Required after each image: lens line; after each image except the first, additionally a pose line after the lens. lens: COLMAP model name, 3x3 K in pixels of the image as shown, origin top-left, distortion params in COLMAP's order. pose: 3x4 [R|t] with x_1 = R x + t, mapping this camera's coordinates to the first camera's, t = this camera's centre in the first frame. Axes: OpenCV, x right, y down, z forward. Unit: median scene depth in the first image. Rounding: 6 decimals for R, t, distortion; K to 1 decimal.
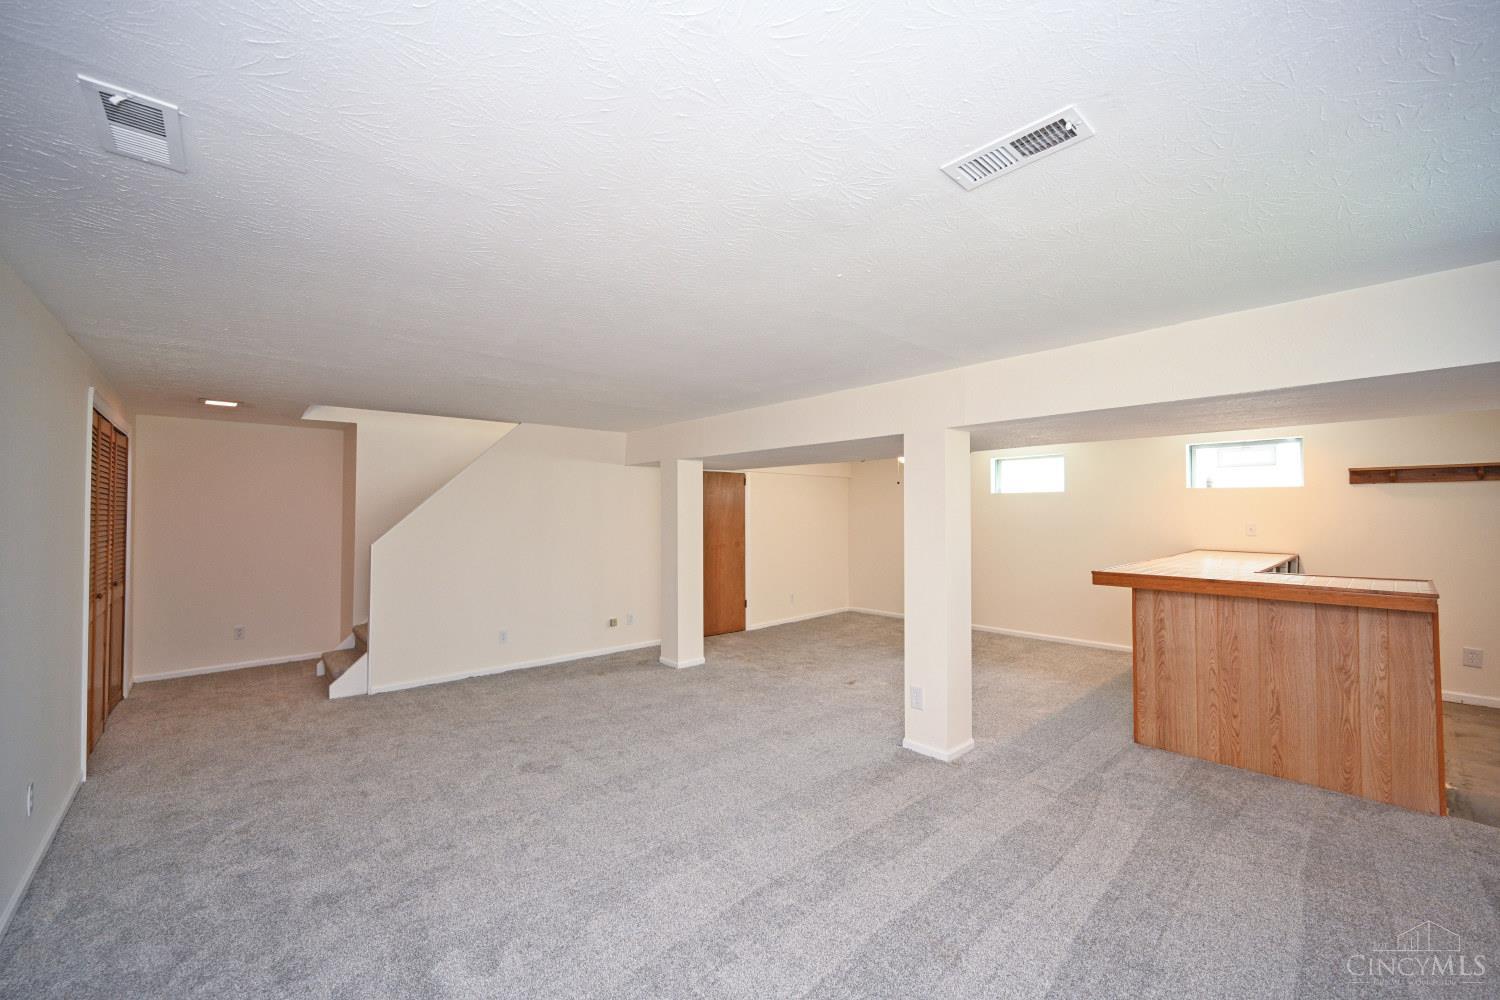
lens RADIAL K [[593.9, 0, 754.9], [0, 593.9, 501.3], [0, 0, 1]] dist [-0.000268, 0.000394]
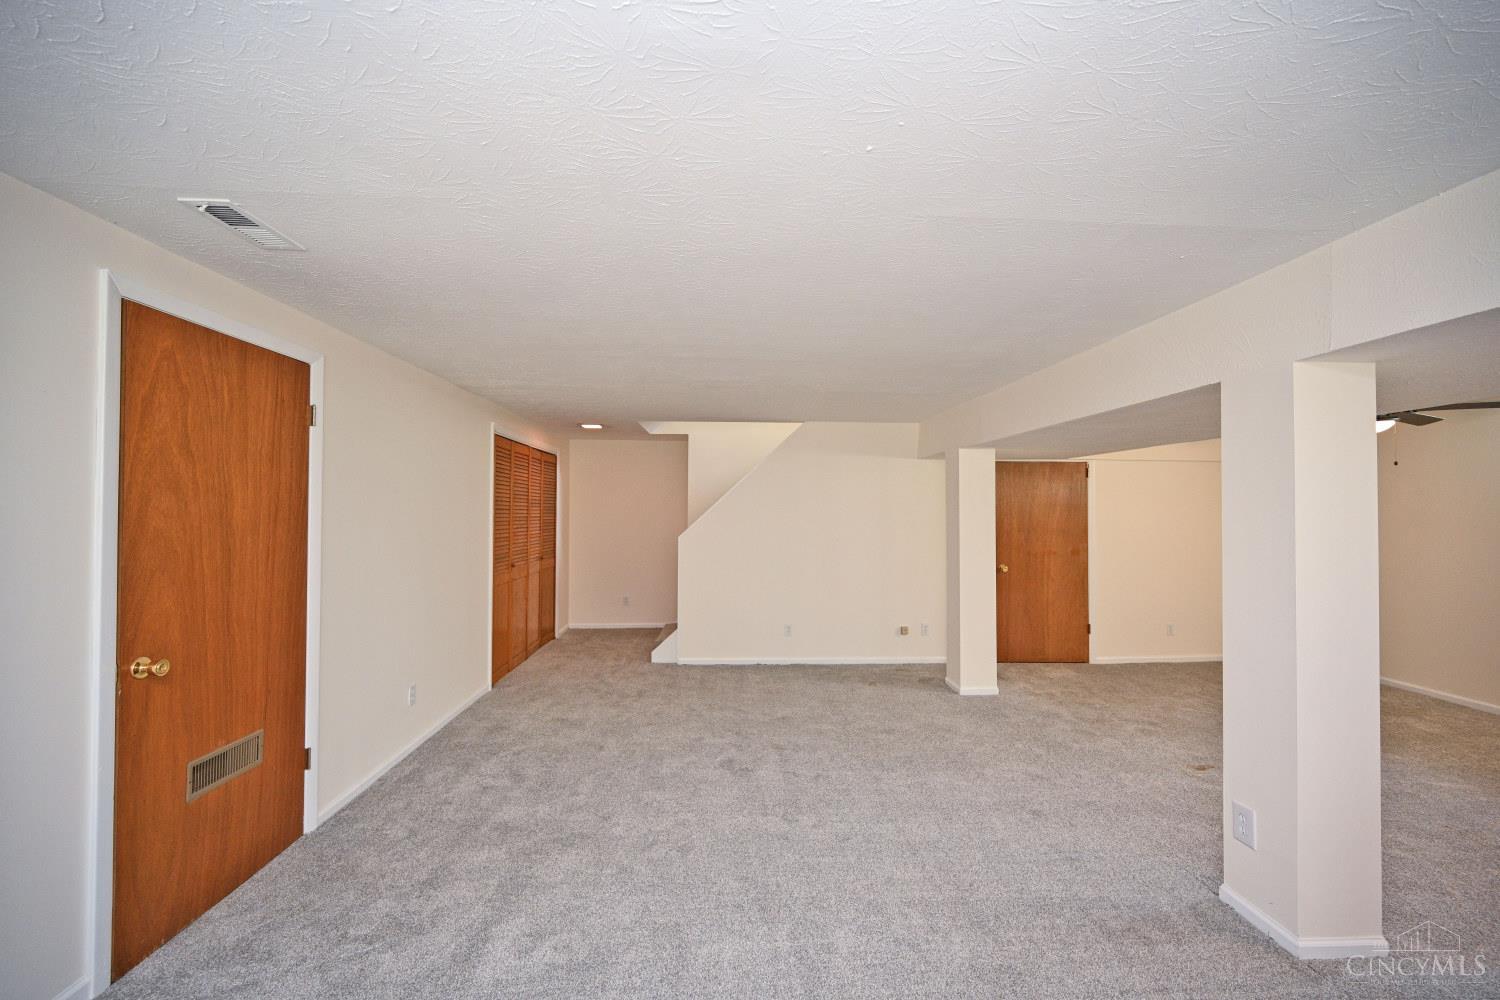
lens RADIAL K [[593.9, 0, 754.9], [0, 593.9, 501.3], [0, 0, 1]] dist [-0.000268, 0.000394]
pose [[0.780371, -0.004031, -0.625303, 0.208787], [0.004431, 0.999990, -0.000916, 0.005525], [0.625301, -0.002056, 0.780381, 0.185660]]
